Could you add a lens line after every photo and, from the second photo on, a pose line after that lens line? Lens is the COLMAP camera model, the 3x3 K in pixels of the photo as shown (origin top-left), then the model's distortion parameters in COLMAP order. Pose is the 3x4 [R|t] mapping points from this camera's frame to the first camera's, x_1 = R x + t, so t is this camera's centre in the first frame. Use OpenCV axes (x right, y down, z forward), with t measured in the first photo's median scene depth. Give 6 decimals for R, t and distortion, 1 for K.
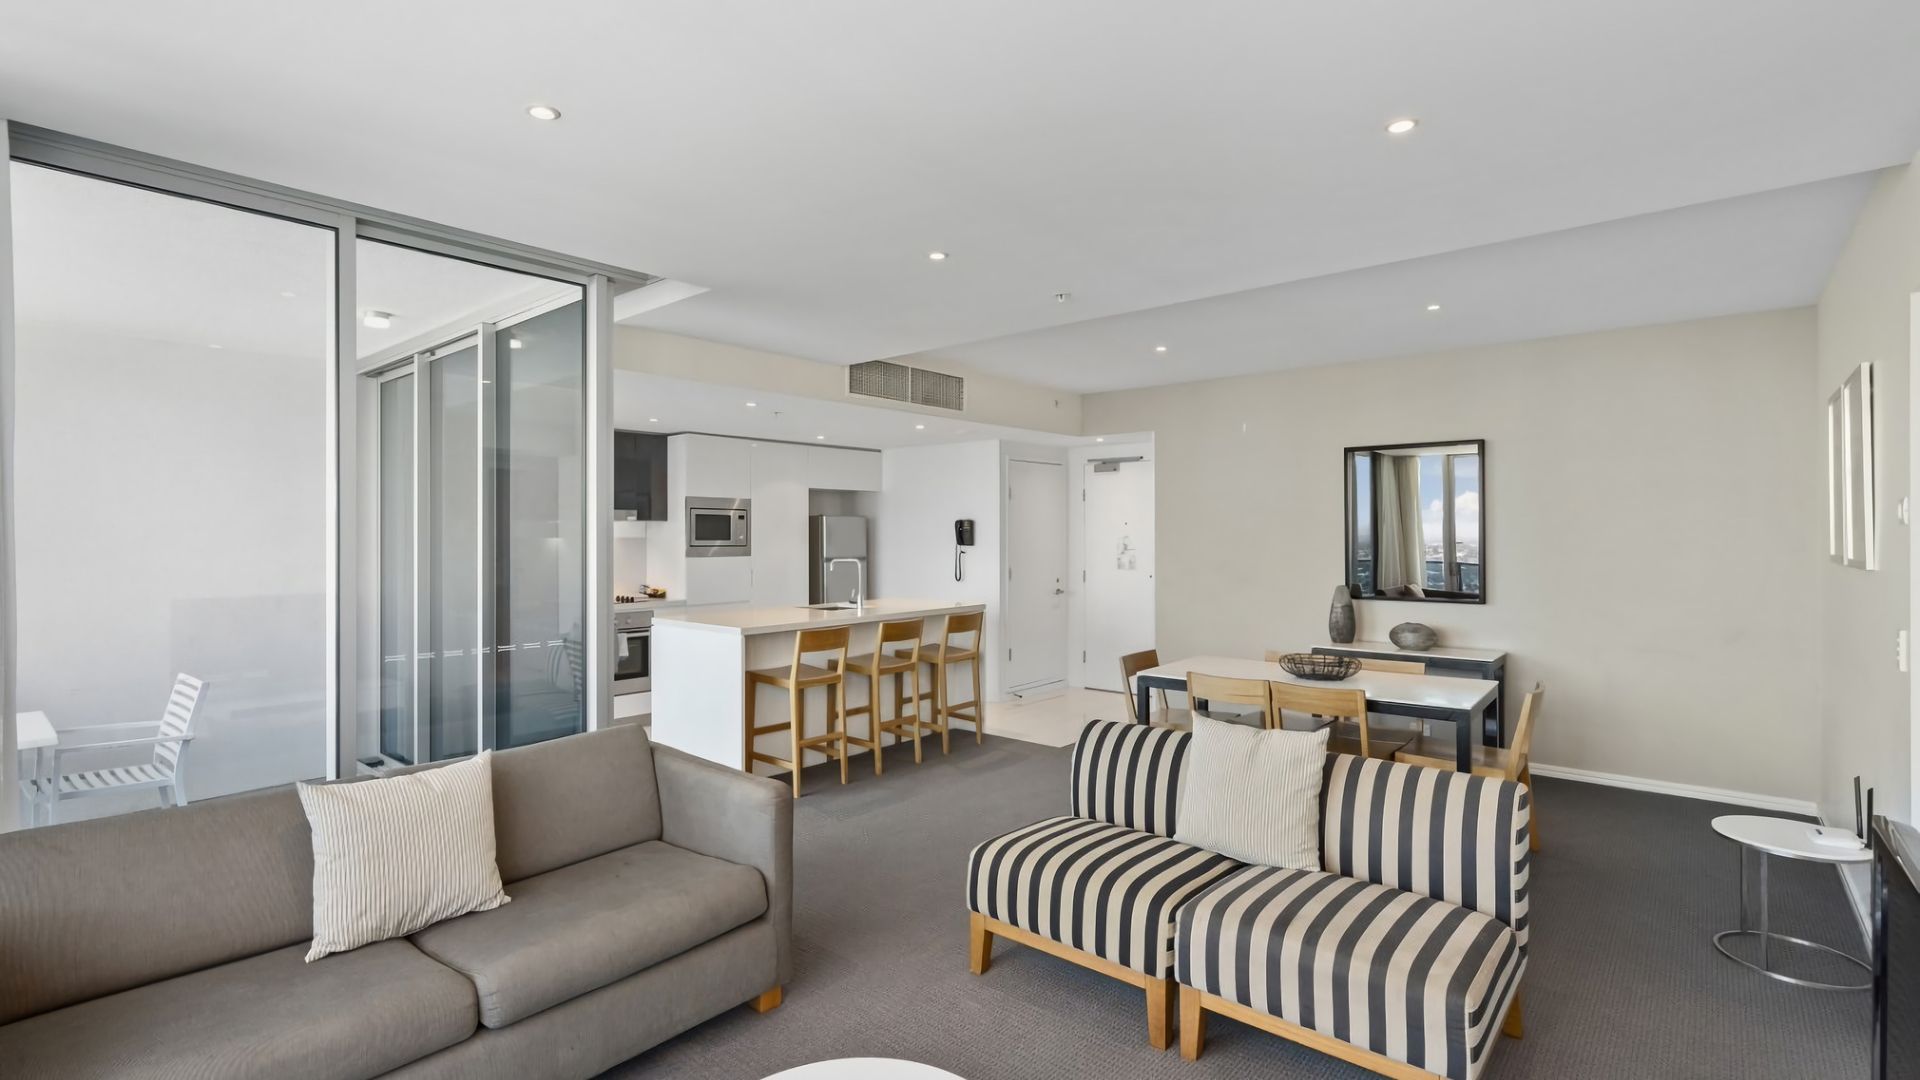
lens RADIAL K [[870.8, 0, 932.1], [0, 870.8, 541.0], [0, 0, 1]] dist [-0.001260, 0.000177]
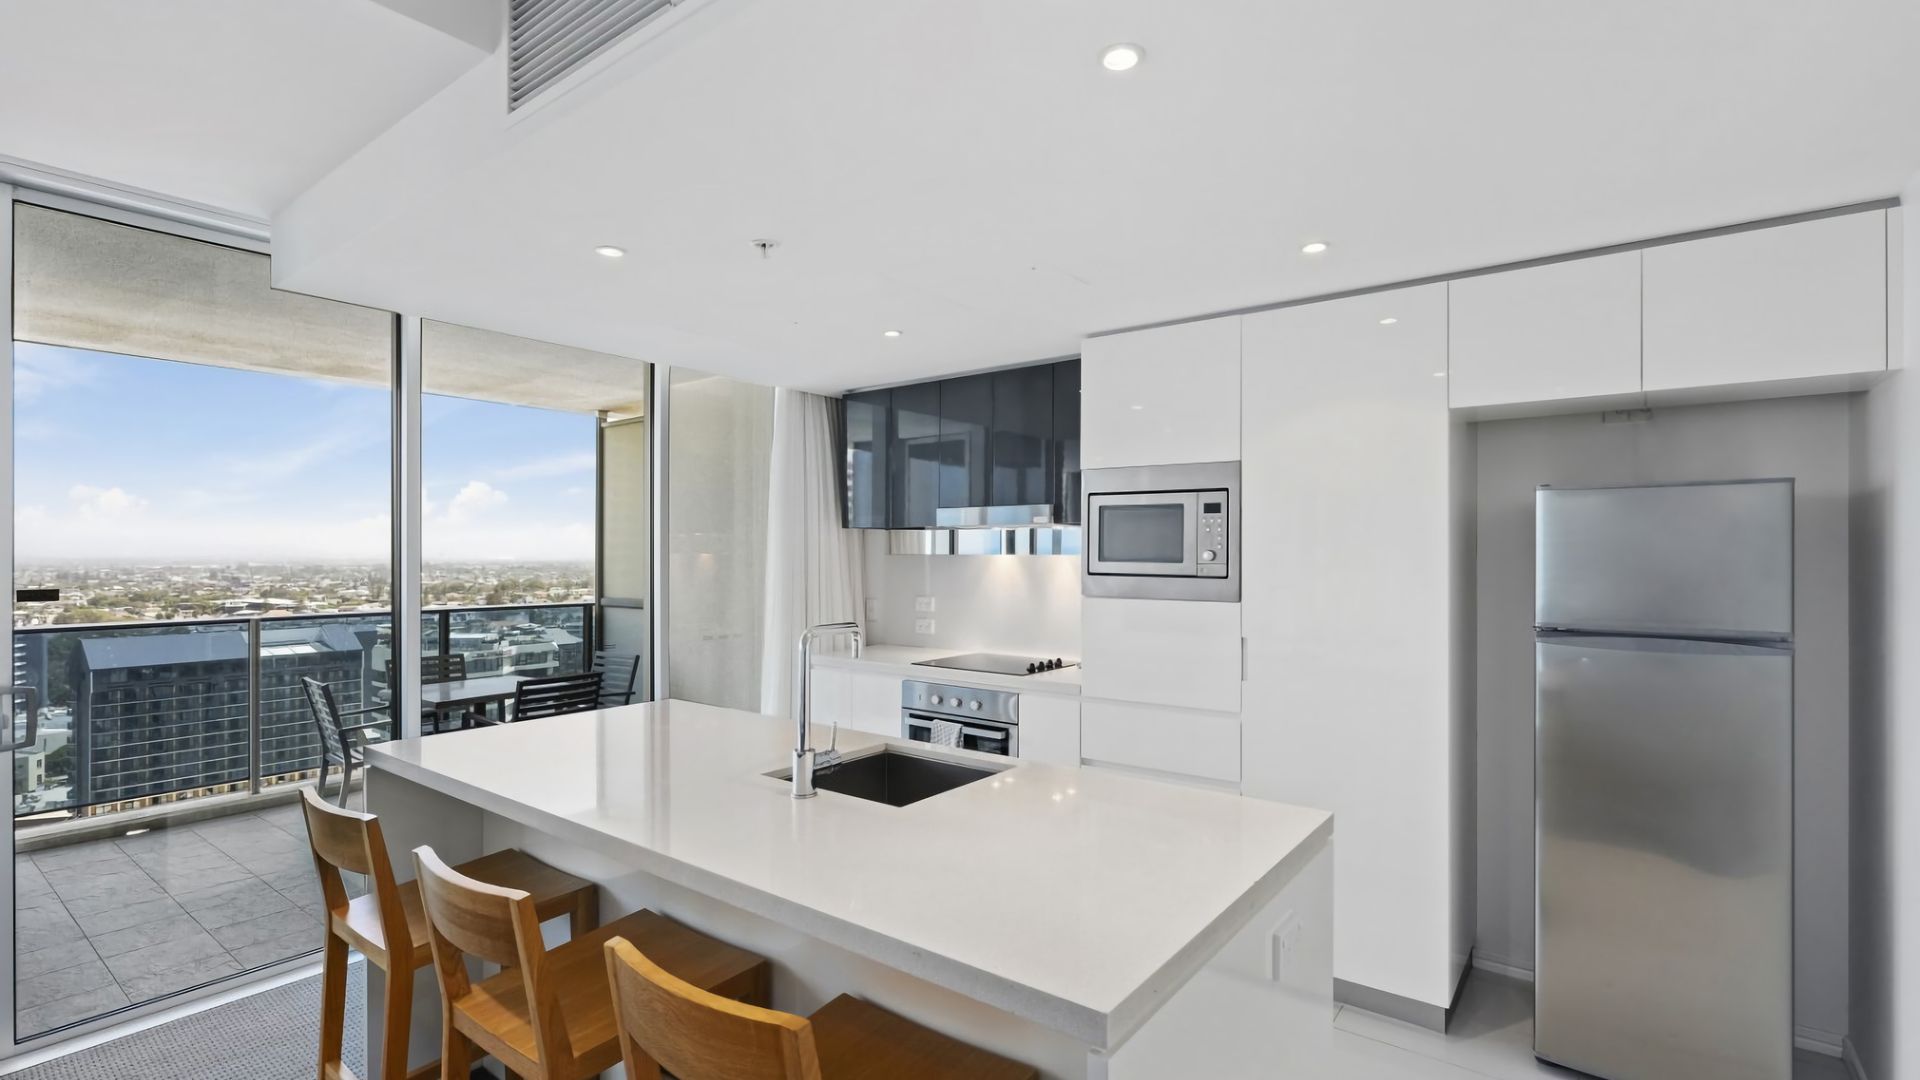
lens RADIAL K [[870.8, 0, 932.1], [0, 870.8, 541.0], [0, 0, 1]] dist [-0.001260, 0.000177]
pose [[0.064497, -0.004541, -0.997908, 0.187606], [-0.006099, 0.999969, -0.004944, -0.008553], [0.997899, 0.006405, 0.064467, 0.841139]]
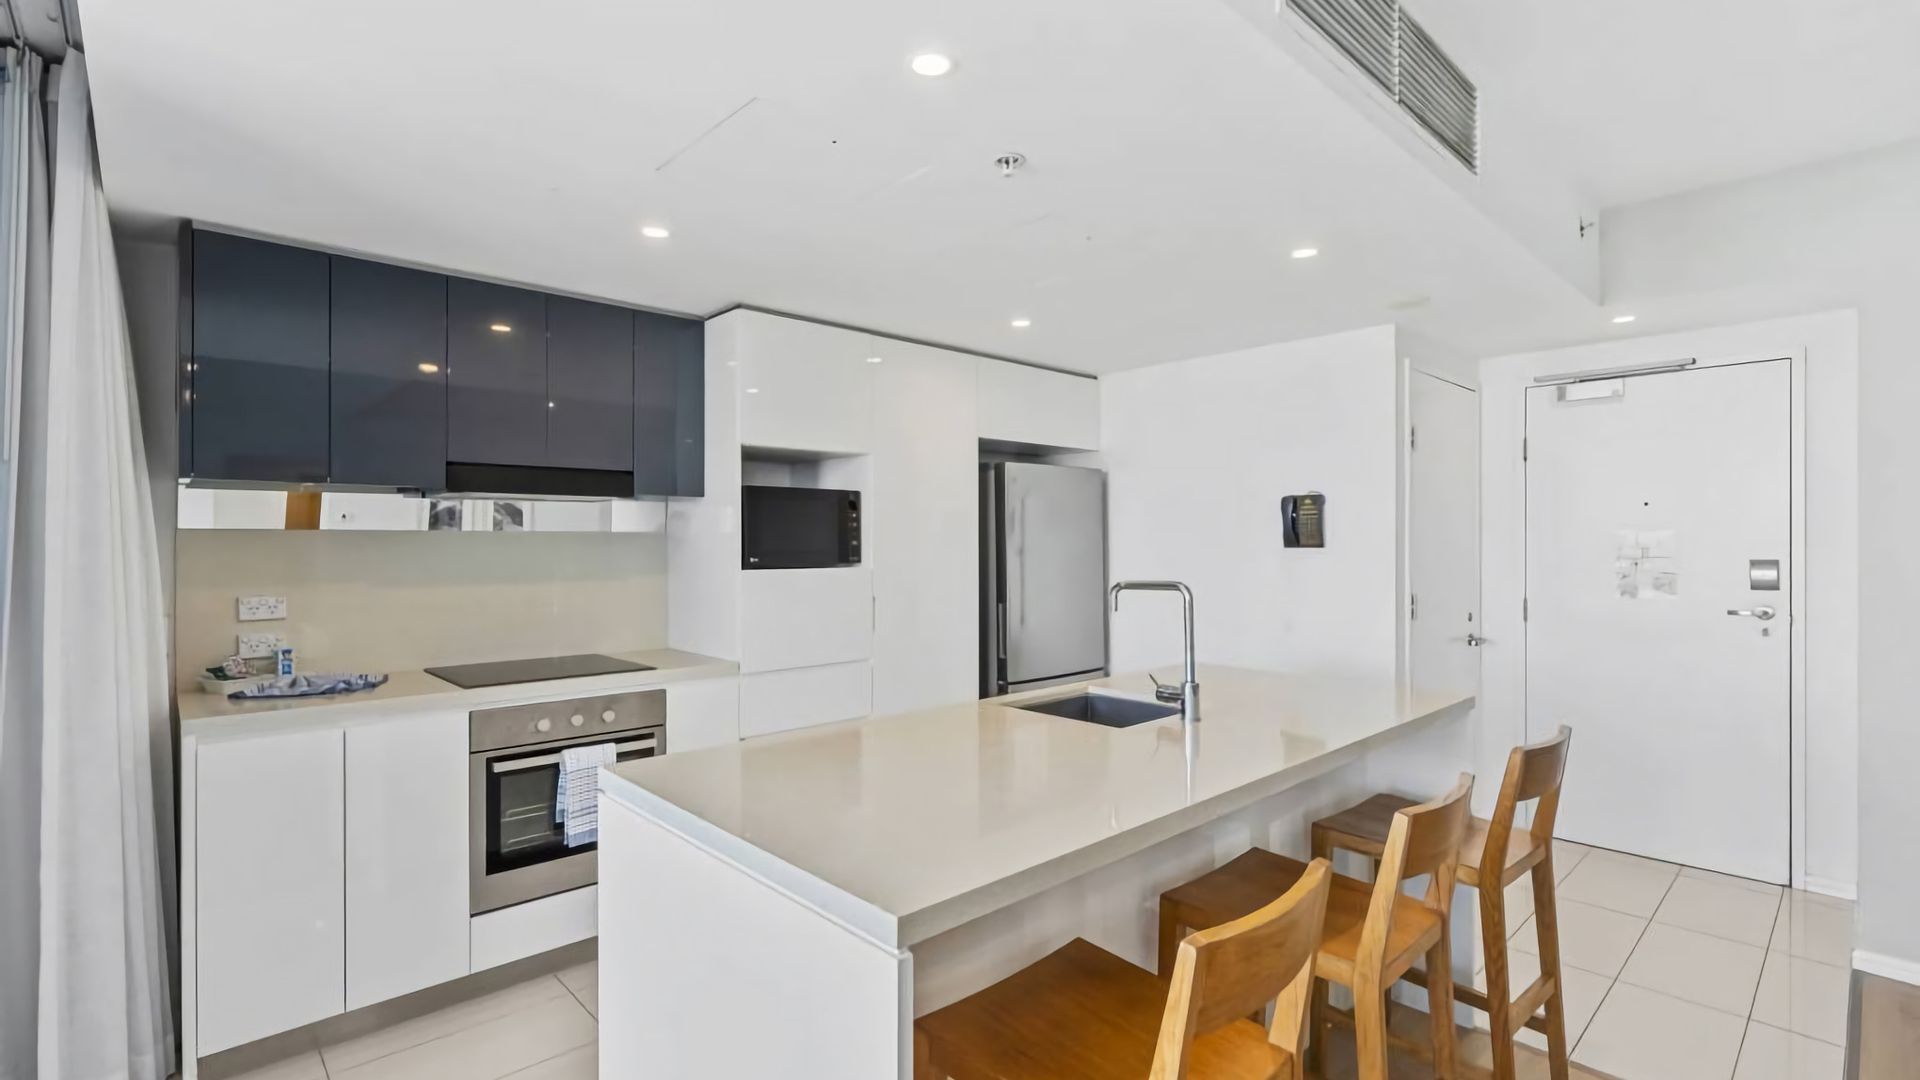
lens RADIAL K [[870.8, 0, 932.1], [0, 870.8, 541.0], [0, 0, 1]] dist [-0.001260, 0.000177]
pose [[0.994902, -0.000584, -0.100846, -0.123015], [0.000387, 0.999998, -0.001971, 0.002350], [0.100847, 0.001922, 0.994900, 0.506844]]
